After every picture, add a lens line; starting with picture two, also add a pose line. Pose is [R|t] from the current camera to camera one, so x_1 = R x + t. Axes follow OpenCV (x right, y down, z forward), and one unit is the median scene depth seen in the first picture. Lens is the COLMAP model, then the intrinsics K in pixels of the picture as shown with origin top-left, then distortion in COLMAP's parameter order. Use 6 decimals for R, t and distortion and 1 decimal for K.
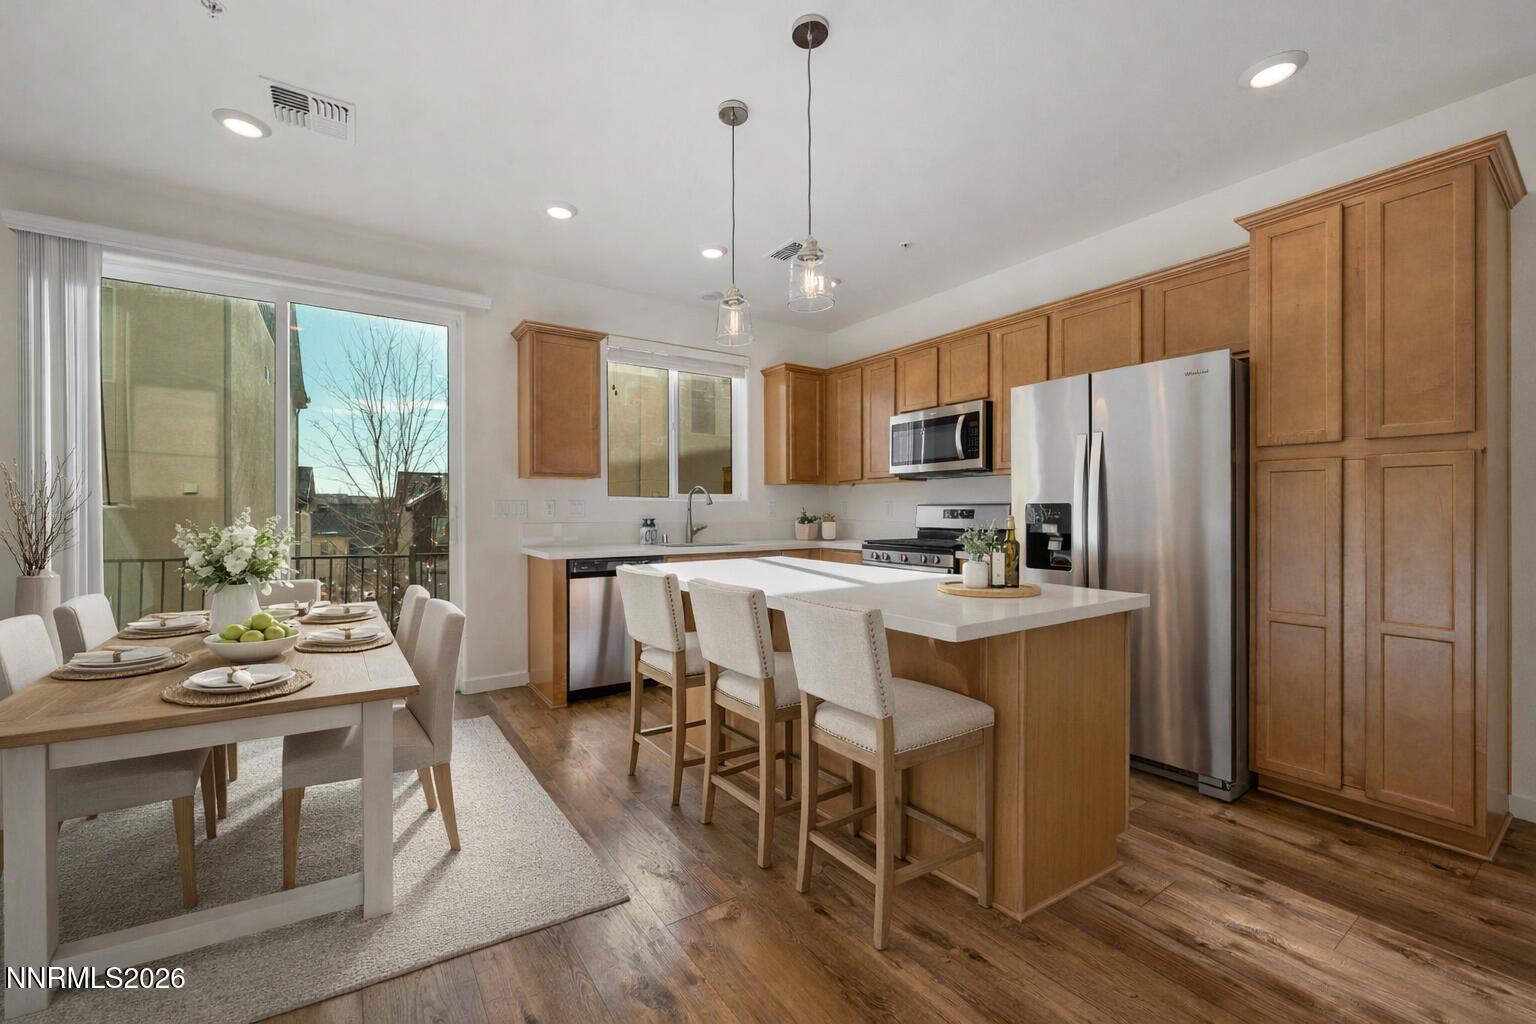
lens RADIAL K [[606.8, 0, 768.0], [0, 606.8, 512.0], [0, 0, 1]] dist [-0.001222, -0.000976]
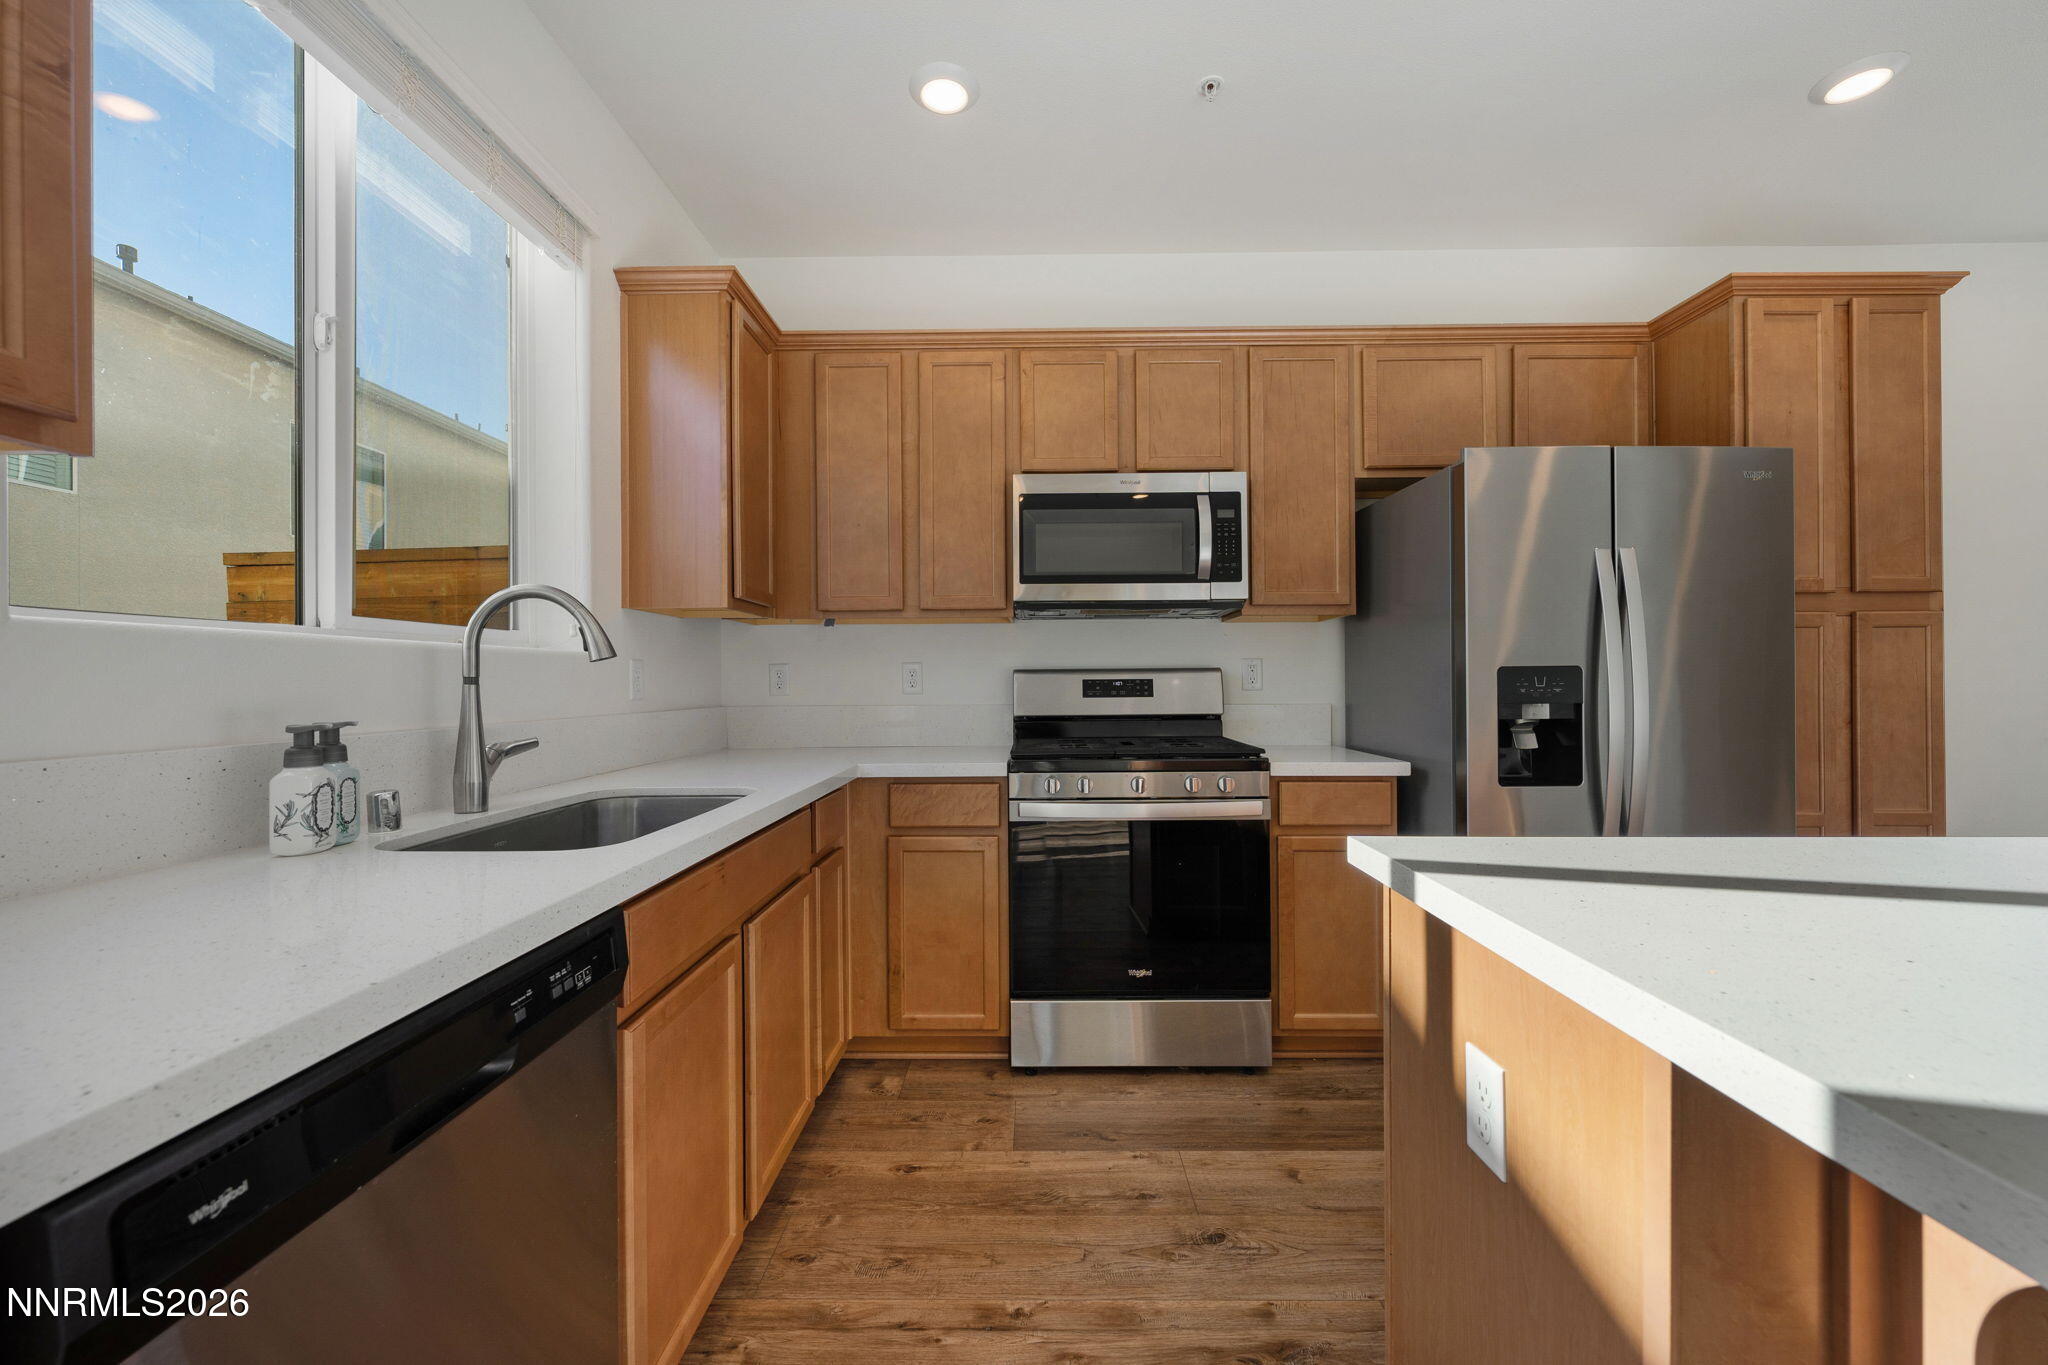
lens RADIAL K [[807.1, 0, 1014.9], [0, 807.1, 661.2], [0, 0, 1]] dist [0.007274, -0.000111]
pose [[0.585608, 0.017376, 0.810408, -0.551560], [0.005971, 0.999651, -0.025748, -0.004892], [-0.810573, 0.019917, 0.585299, 1.259654]]
